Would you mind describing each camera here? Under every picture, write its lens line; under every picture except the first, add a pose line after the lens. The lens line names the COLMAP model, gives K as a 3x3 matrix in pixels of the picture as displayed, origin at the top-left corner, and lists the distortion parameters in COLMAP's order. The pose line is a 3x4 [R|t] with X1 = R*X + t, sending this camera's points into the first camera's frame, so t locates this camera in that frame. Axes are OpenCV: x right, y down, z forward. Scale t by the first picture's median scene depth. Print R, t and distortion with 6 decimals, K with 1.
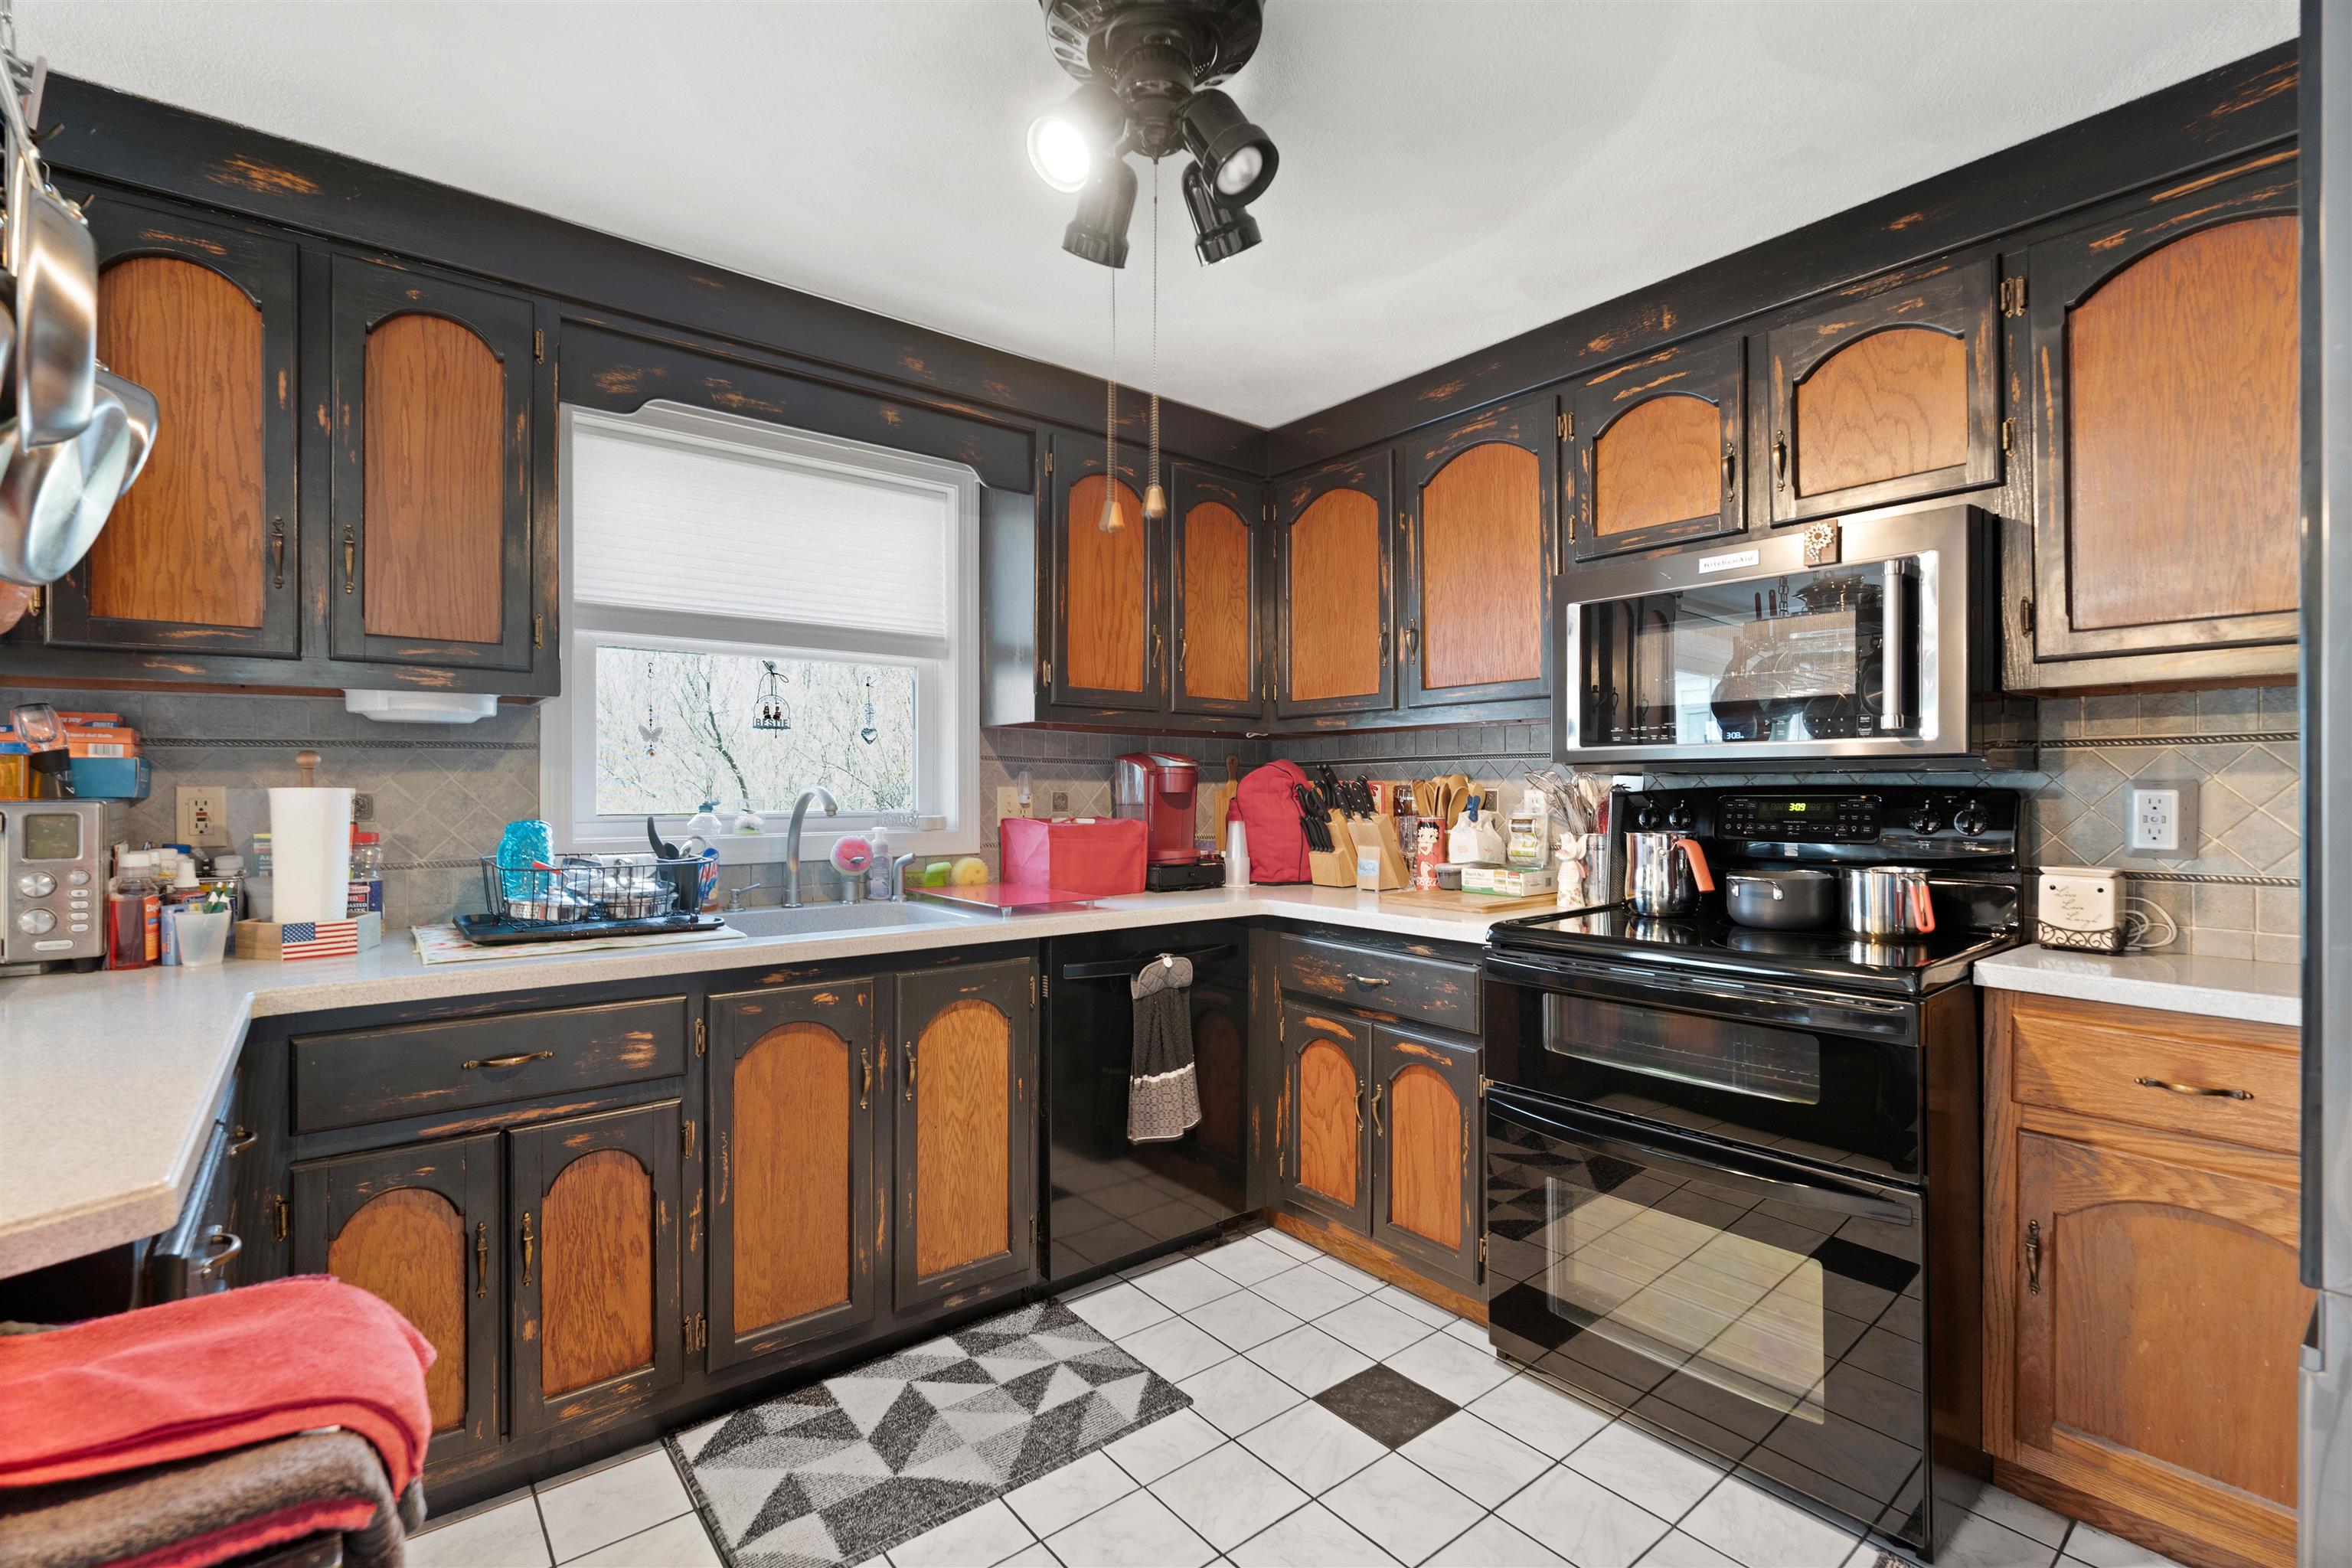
lens RADIAL K [[1047.6, 0, 1159.9], [0, 1047.6, 782.7], [0, 0, 1]] dist [-0.002618, 0.000430]
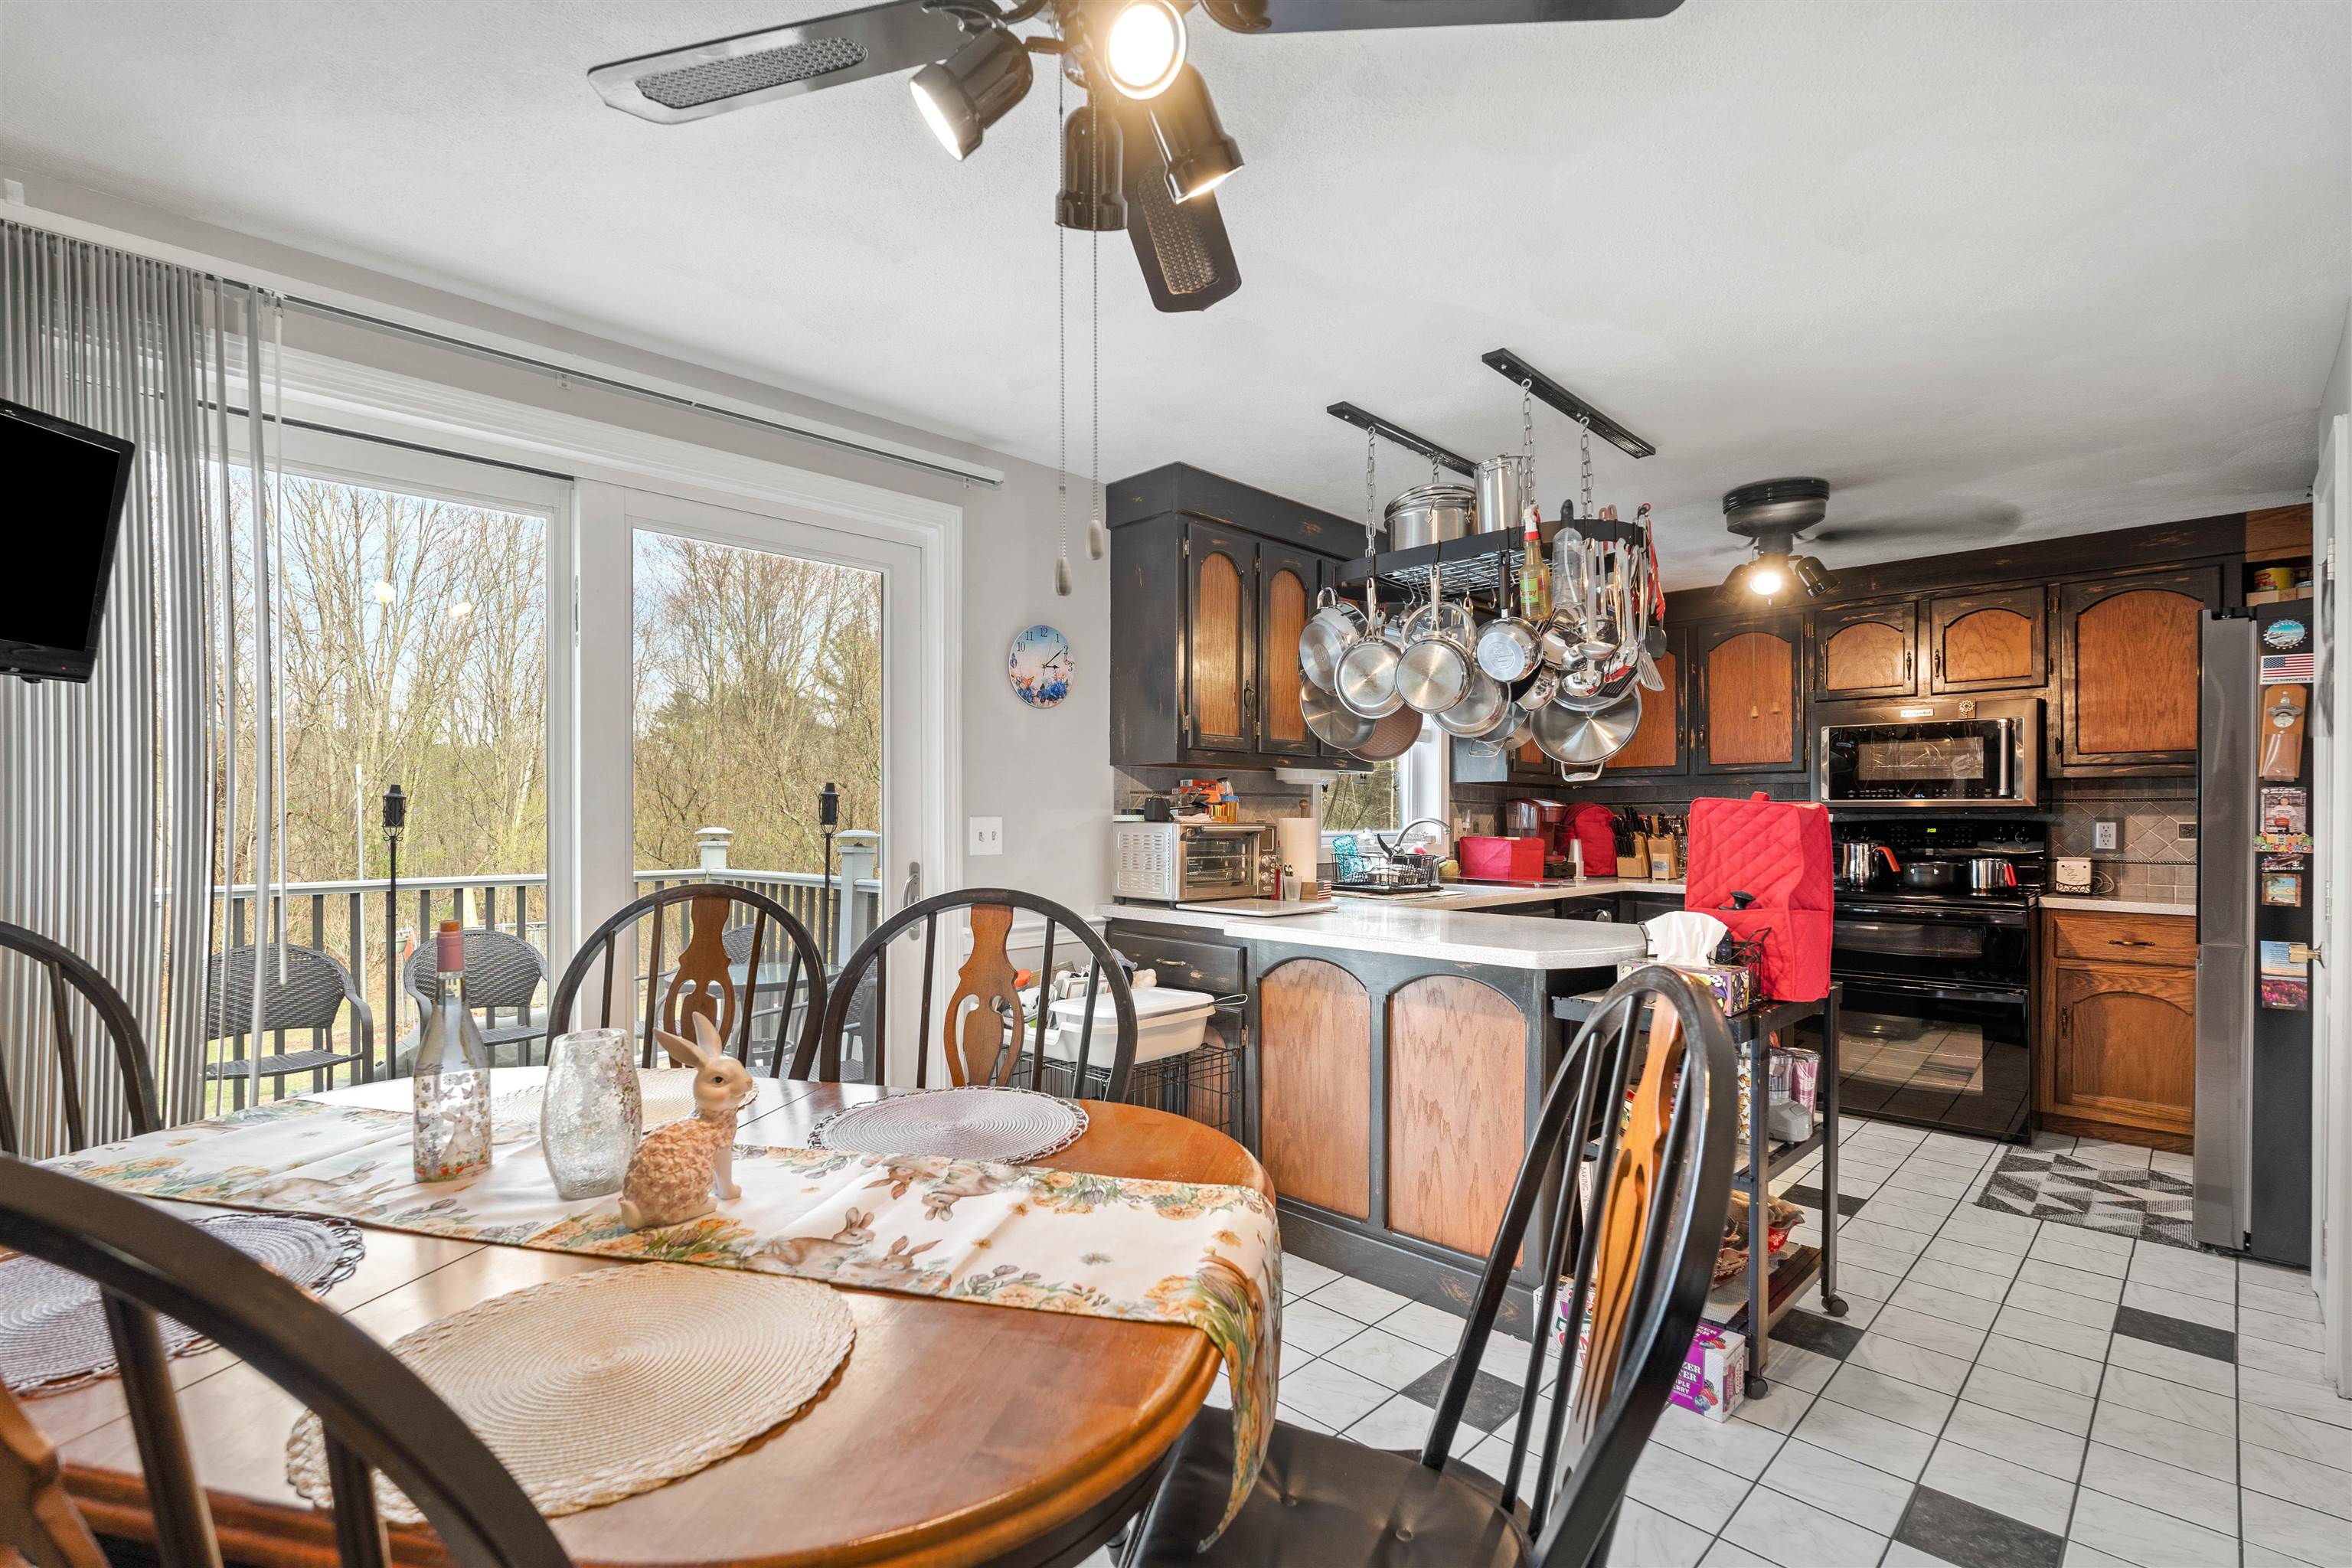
lens RADIAL K [[1047.6, 0, 1171.6], [0, 1047.6, 811.3], [0, 0, 1]] dist [-0.002618, 0.000430]
pose [[0.993909, 0.005720, 0.110054, -1.209768], [-0.005584, 0.999983, -0.001545, -0.002435], [-0.110061, 0.000921, 0.993924, -0.948107]]
